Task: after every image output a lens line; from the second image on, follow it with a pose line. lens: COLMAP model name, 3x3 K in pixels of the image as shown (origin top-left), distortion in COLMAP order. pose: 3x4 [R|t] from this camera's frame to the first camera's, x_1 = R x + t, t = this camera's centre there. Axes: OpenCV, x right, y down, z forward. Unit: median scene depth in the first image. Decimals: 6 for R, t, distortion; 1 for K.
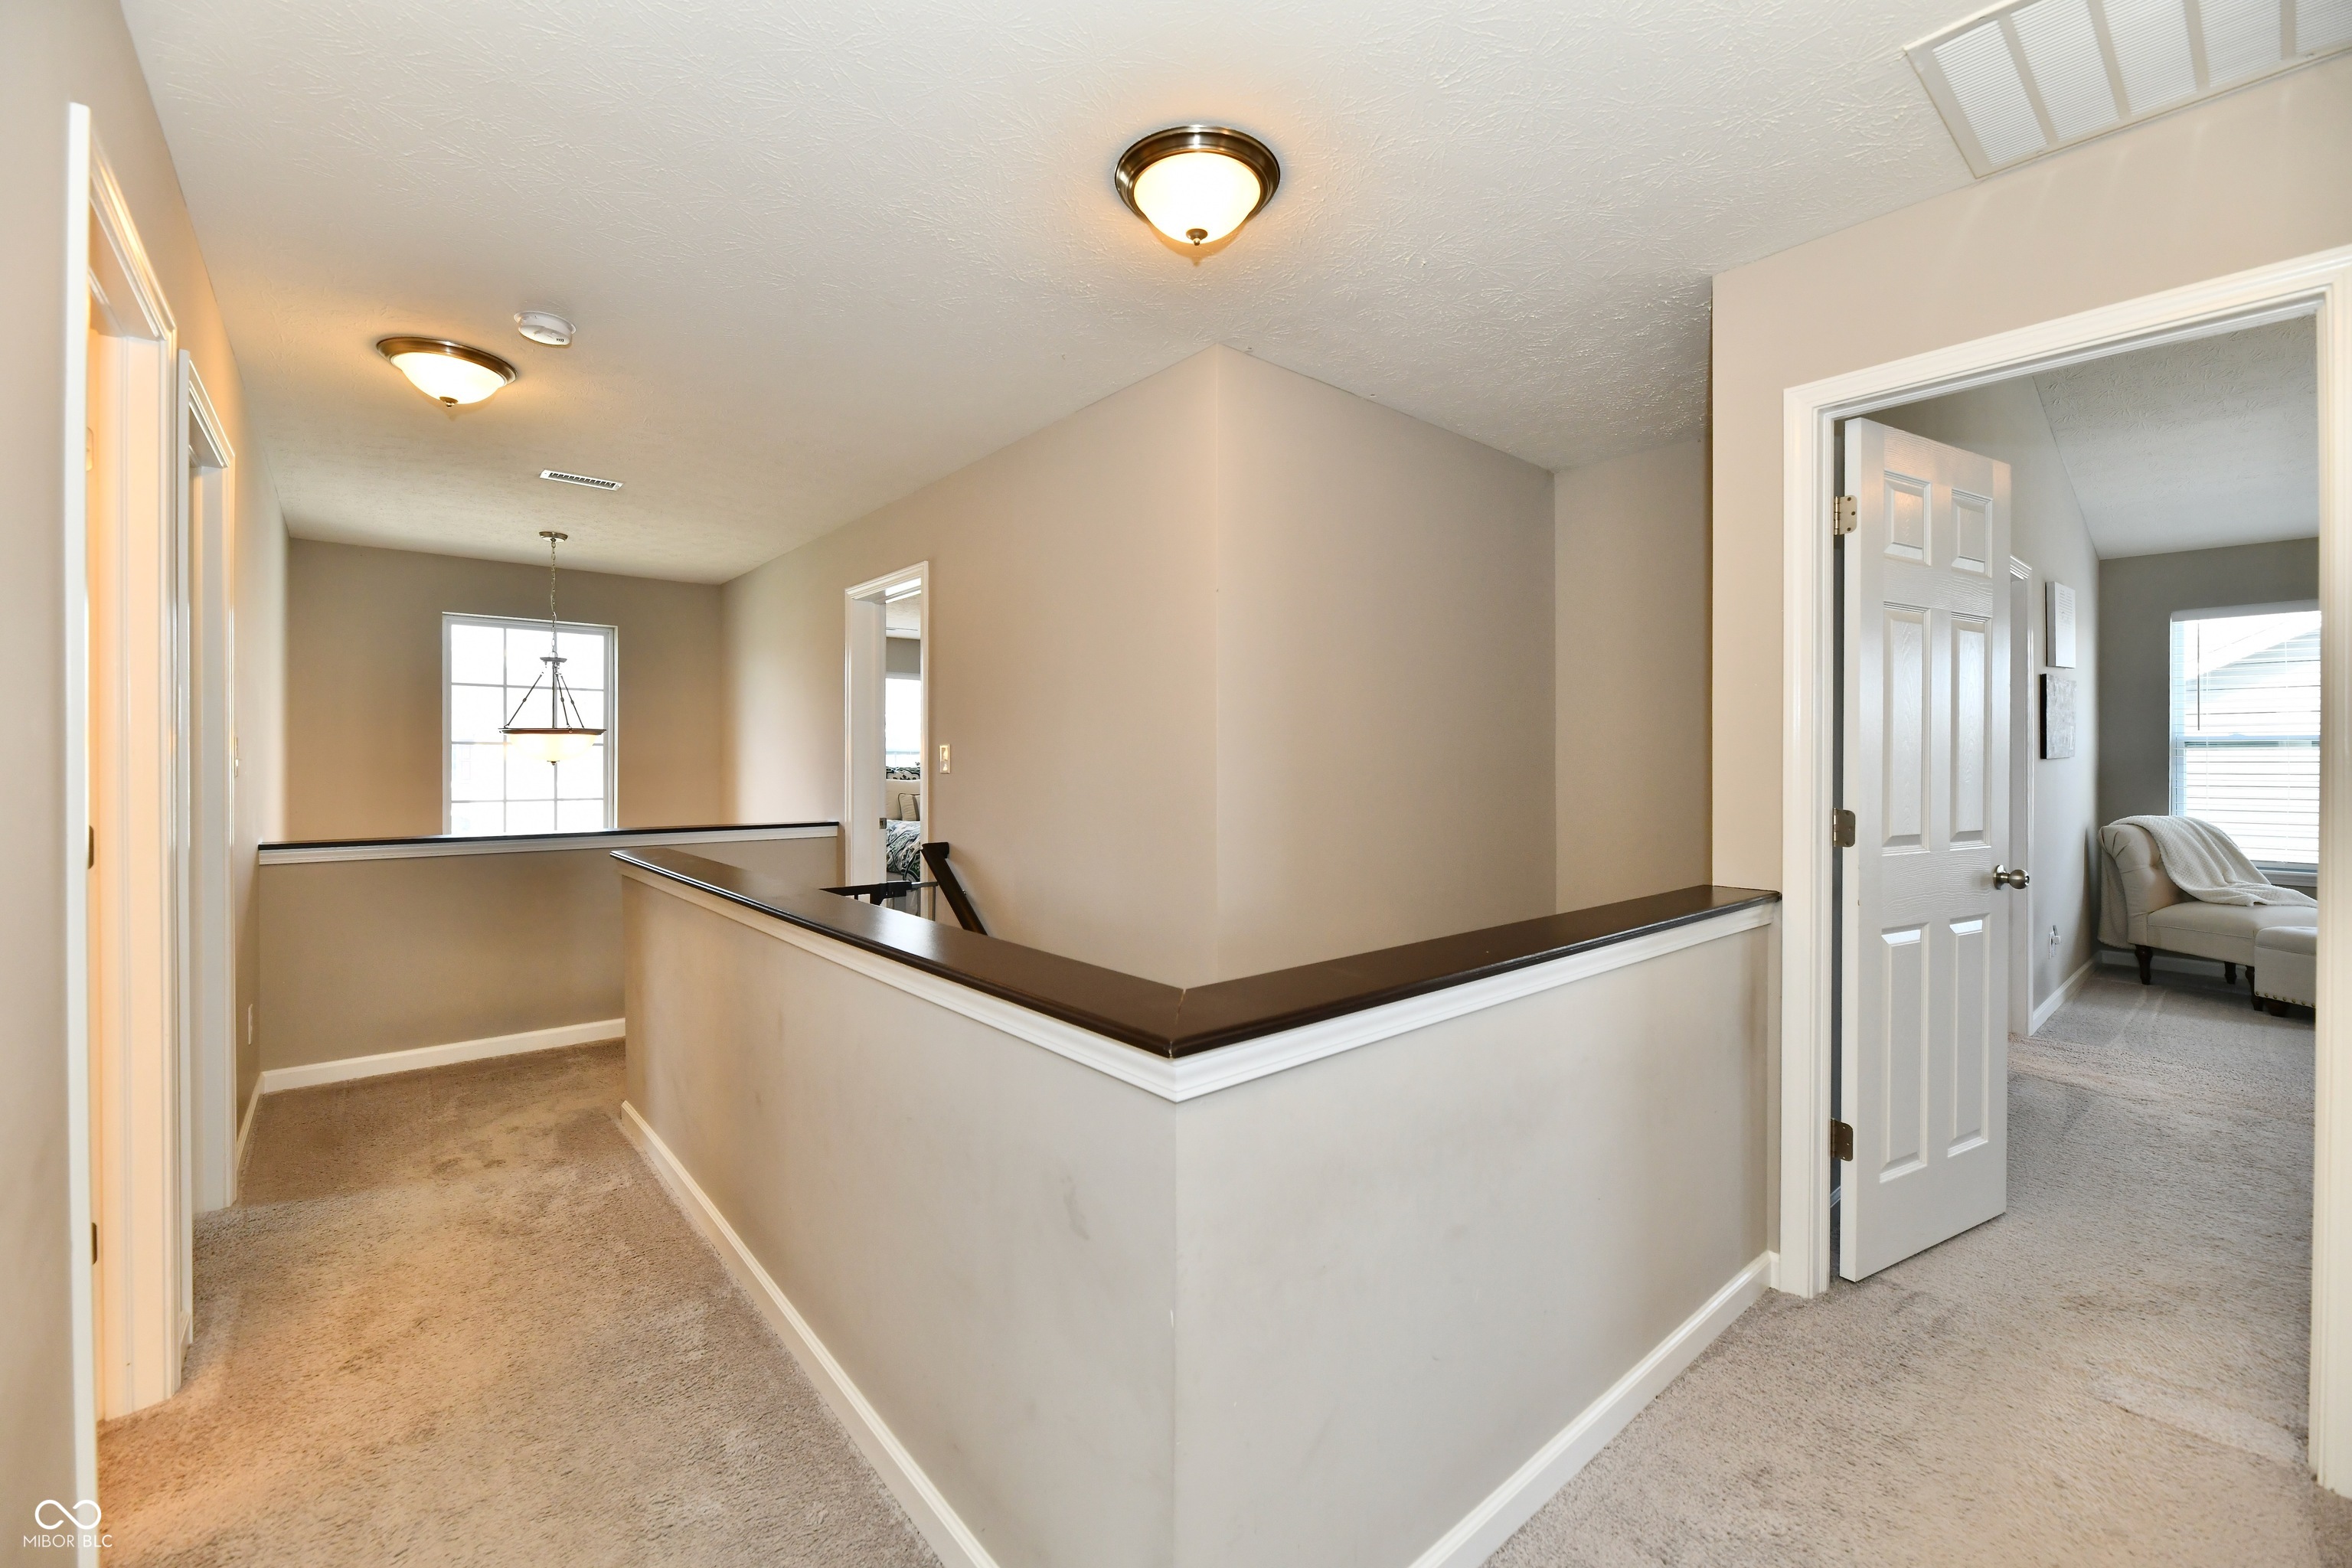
lens RADIAL K [[963.3, 0, 1169.3], [0, 963.3, 780.6], [0, 0, 1]] dist [-0.009956, -0.001065]
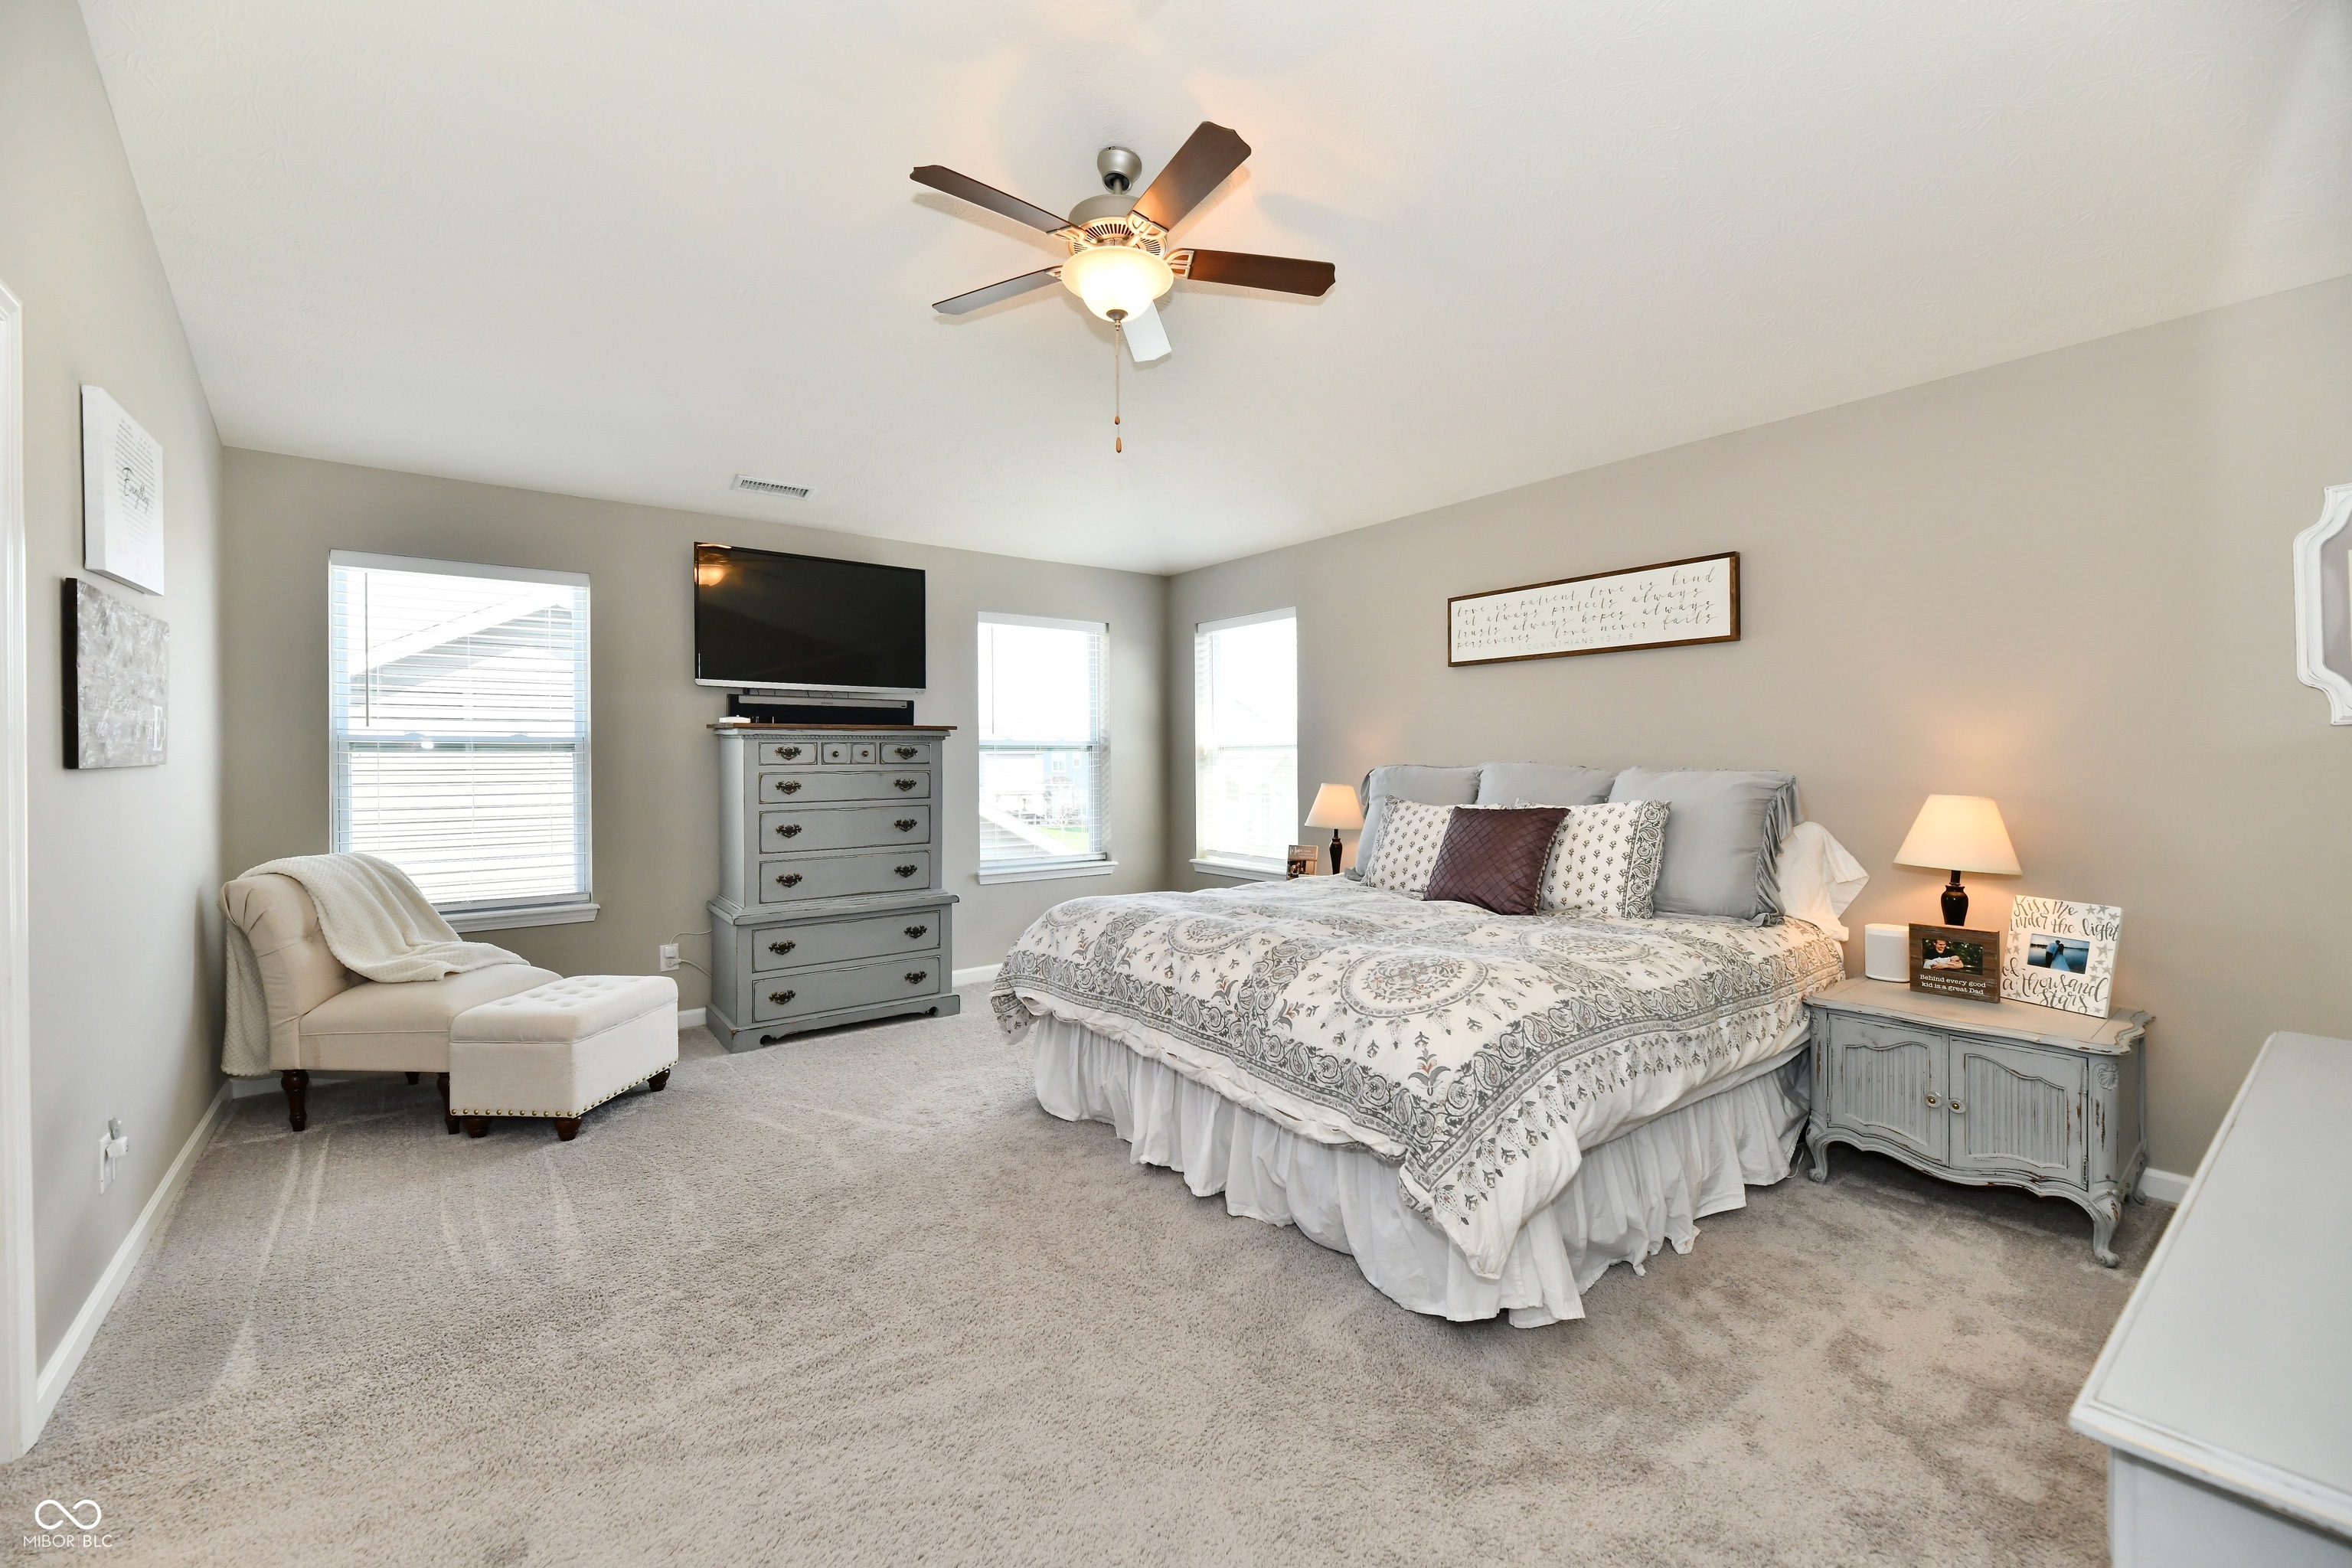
lens RADIAL K [[963.3, 0, 1164.8], [0, 963.3, 777.8], [0, 0, 1]] dist [-0.009956, -0.001065]
pose [[0.042828, -0.005017, 0.999070, 0.431388], [0.005753, 0.999972, 0.004775, -0.015748], [-0.999066, 0.005543, 0.042855, 0.409186]]
